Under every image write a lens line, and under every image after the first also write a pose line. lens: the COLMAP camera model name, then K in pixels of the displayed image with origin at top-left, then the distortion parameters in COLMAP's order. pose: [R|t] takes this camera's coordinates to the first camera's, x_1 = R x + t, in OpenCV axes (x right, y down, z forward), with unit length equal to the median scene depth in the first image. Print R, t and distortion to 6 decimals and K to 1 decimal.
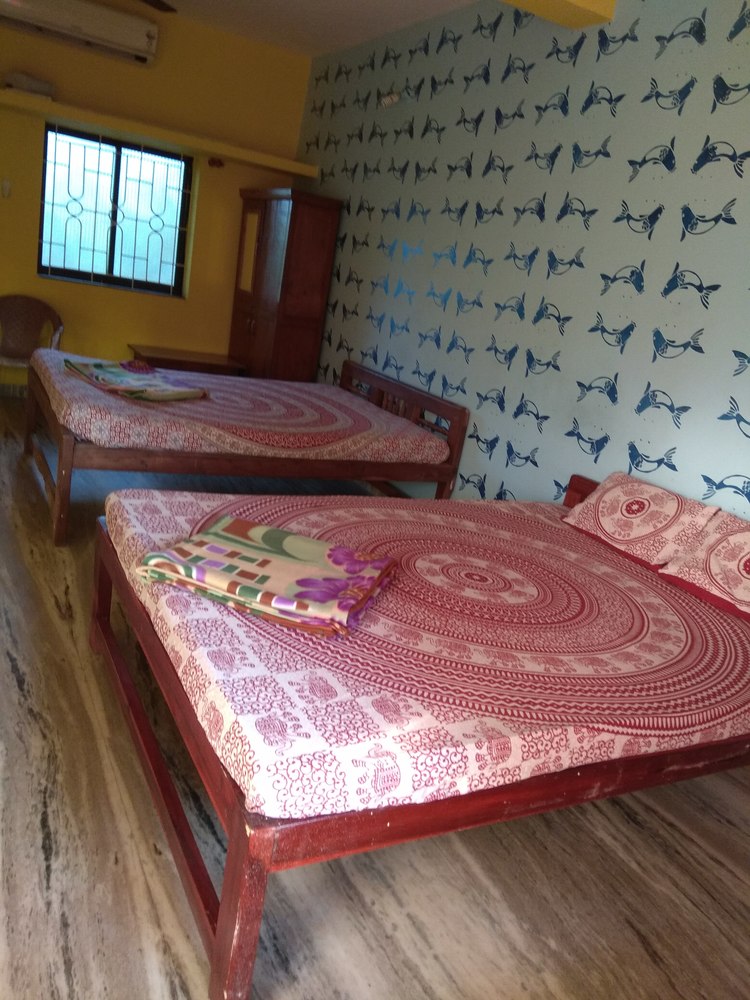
lens RADIAL K [[766.8, 0, 375.0], [0, 766.8, 500.0], [0, 0, 1]] dist [0.132830, -0.234669]
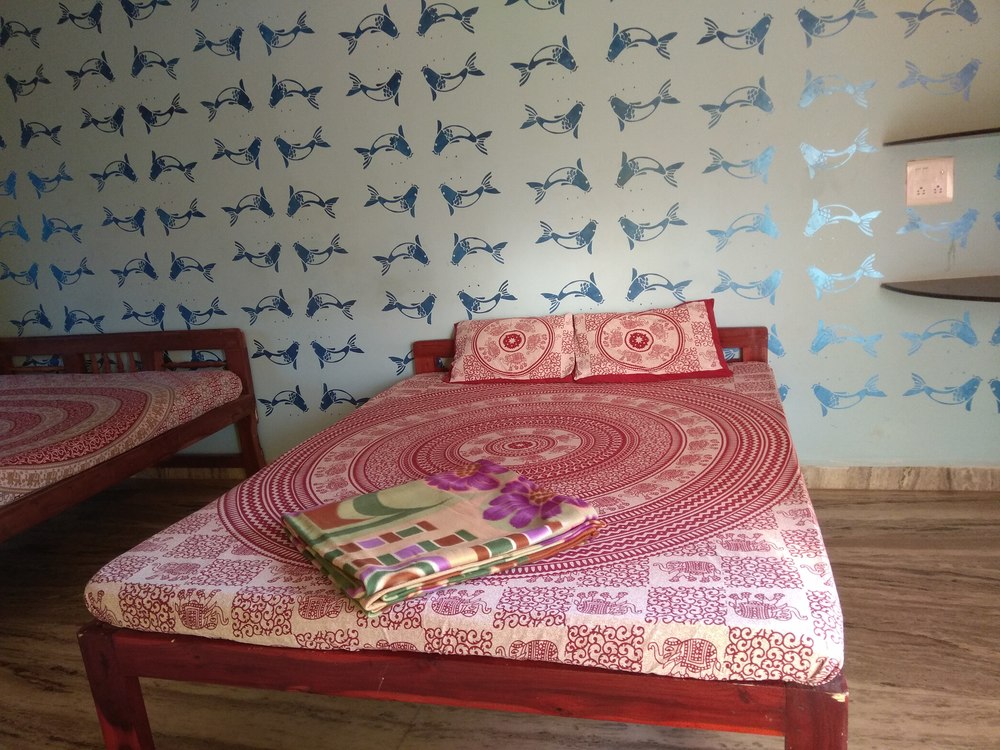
lens RADIAL K [[766.8, 0, 500.0], [0, 766.8, 375.0], [0, 0, 1]] dist [0.132830, -0.234669]
pose [[0.650790, -0.386107, 0.653753, -0.369761], [0.398635, 0.906577, 0.138597, -0.095586], [-0.646191, 0.170412, 0.743907, 0.199574]]
